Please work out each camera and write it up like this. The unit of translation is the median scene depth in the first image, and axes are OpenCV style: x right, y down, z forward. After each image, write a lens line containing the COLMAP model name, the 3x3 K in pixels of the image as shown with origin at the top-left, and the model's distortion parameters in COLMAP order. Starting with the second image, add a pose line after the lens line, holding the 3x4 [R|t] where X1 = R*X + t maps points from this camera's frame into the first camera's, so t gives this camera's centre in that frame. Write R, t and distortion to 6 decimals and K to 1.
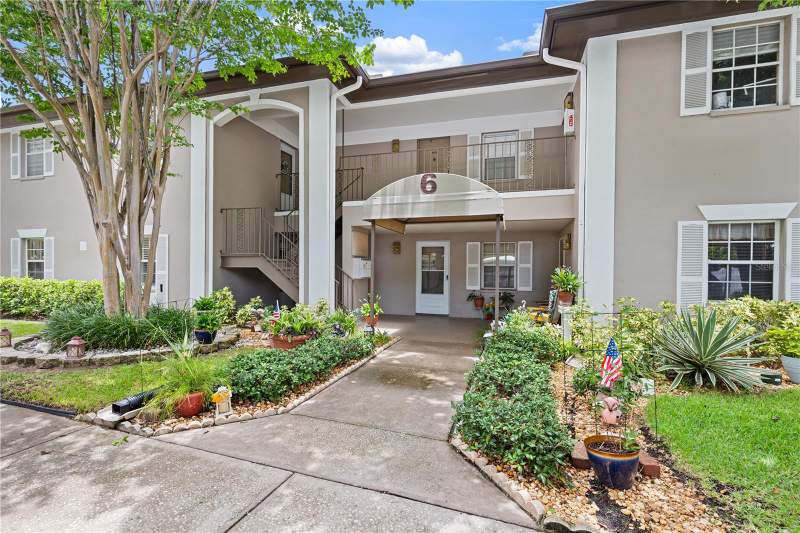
lens RADIAL K [[358.0, 0, 400.3], [0, 358.0, 267.5], [0, 0, 1]] dist [0.002812, 0.000201]
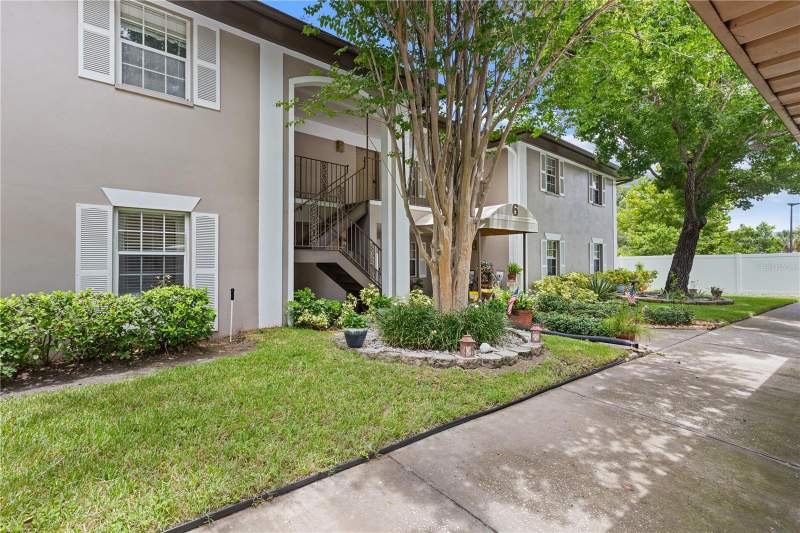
lens RADIAL K [[358.0, 0, 400.3], [0, 358.0, 263.9], [0, 0, 1]] dist [0.002812, 0.000201]
pose [[0.549430, -0.014238, 0.835419, -1.391808], [0.006009, 0.999896, 0.013090, -0.010811], [-0.835518, -0.002172, 0.549458, 0.473531]]
